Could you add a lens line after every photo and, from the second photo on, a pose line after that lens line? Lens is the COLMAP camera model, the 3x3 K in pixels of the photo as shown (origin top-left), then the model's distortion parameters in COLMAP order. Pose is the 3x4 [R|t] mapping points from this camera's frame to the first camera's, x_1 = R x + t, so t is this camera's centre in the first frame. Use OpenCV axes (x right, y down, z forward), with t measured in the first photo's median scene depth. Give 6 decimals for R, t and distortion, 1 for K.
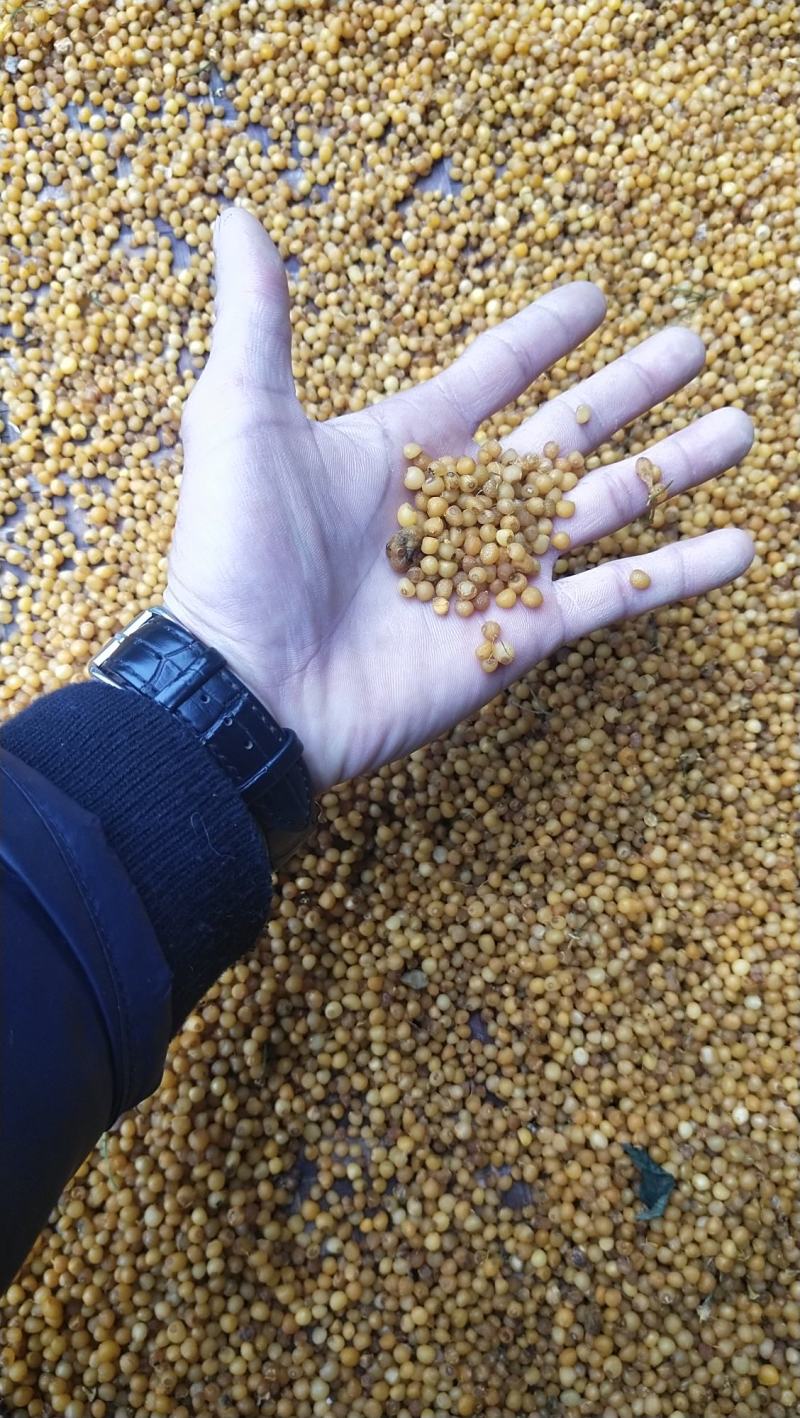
lens RADIAL K [[1080.3, 0, 394.3], [0, 1080.3, 709.2], [0, 0, 1]] dist [0.071457, -0.167882]
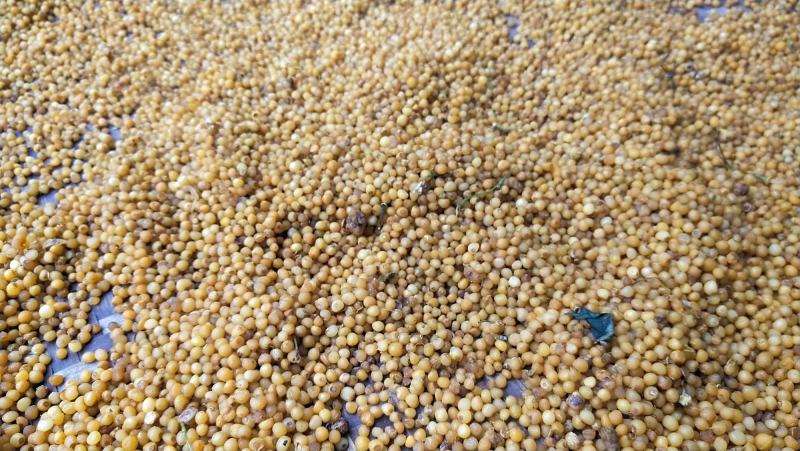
lens RADIAL K [[608.2, 0, 400.0], [0, 608.2, 225.5], [0, 0, 1]] dist [0.062092, -0.138916]
pose [[0.943989, -0.291273, 0.155065, -0.069551], [0.329767, 0.815951, -0.474845, 0.576370], [0.011785, 0.499384, 0.866301, 0.267799]]
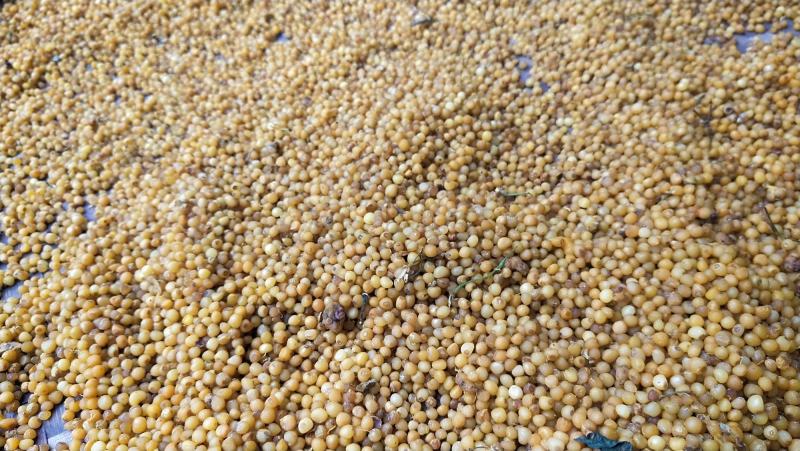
lens RADIAL K [[609.5, 0, 400.8], [0, 609.5, 222.3], [0, 0, 1]] dist [0.071457, -0.167882]
pose [[0.944438, -0.317701, 0.084284, 0.055228], [0.312790, 0.789913, -0.527447, 0.476635], [0.100994, 0.524504, 0.845397, 0.320060]]
